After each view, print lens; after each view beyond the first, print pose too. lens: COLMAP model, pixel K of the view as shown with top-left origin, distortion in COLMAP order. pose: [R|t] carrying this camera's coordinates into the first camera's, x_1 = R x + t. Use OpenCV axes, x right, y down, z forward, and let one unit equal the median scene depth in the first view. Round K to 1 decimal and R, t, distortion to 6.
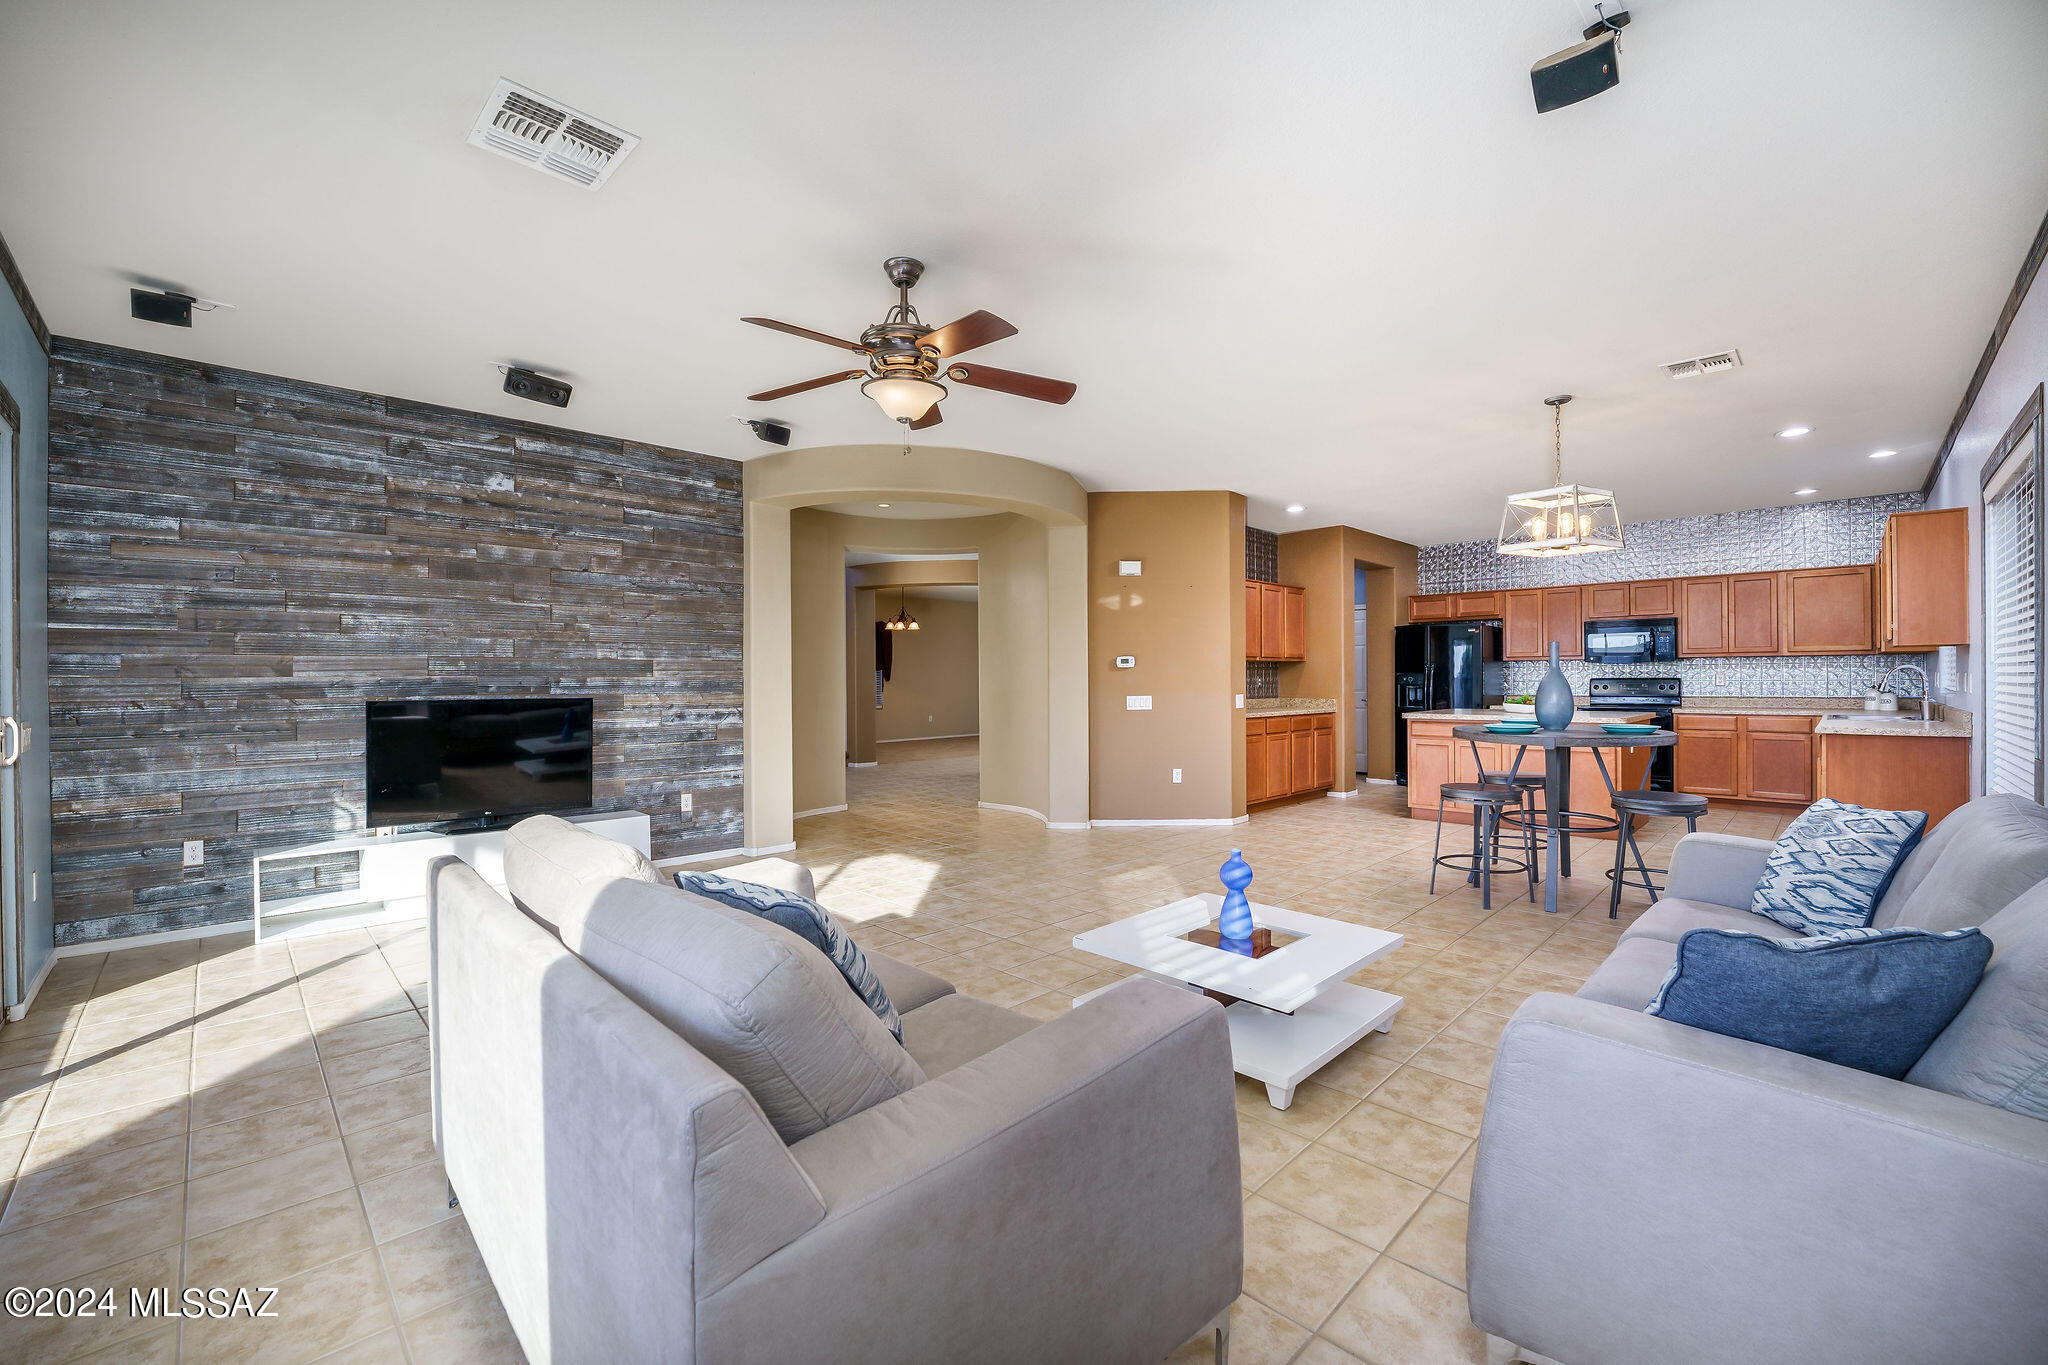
lens RADIAL K [[844.2, 0, 1014.7], [0, 844.2, 674.8], [0, 0, 1]] dist [-0.023566, -0.000074]
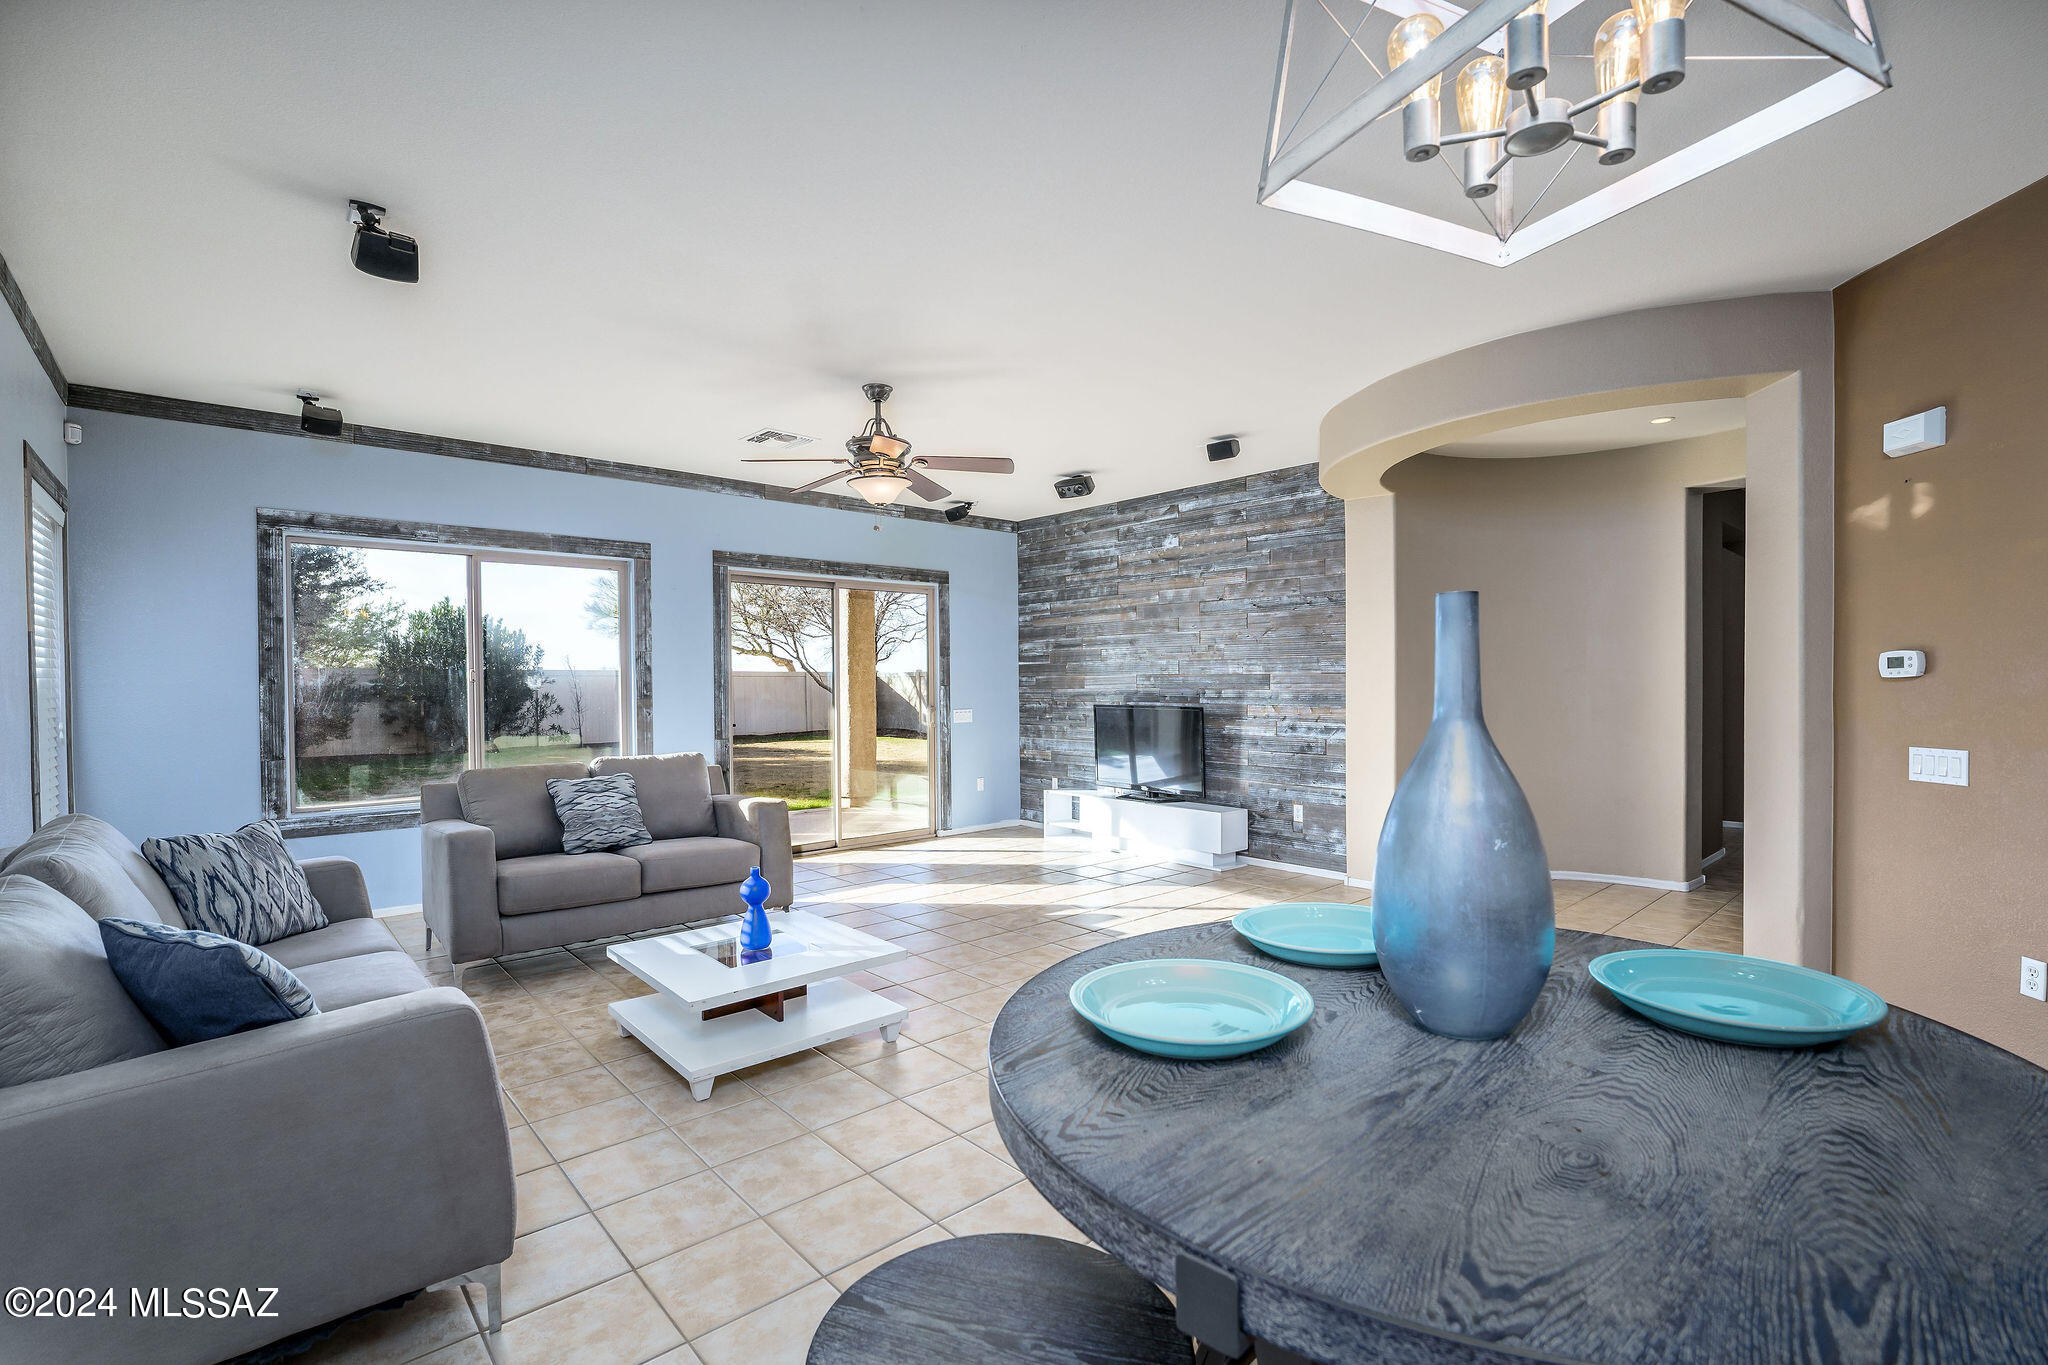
lens RADIAL K [[906.9, 0, 1017.4], [0, 906.9, 692.1], [0, 0, 1]] dist [-0.017265, -0.000036]
pose [[-0.049224, 0.016999, -0.998643, 0.771320], [0.010920, 0.999805, 0.016481, -0.017639], [0.998728, -0.010094, -0.049400, 0.769399]]
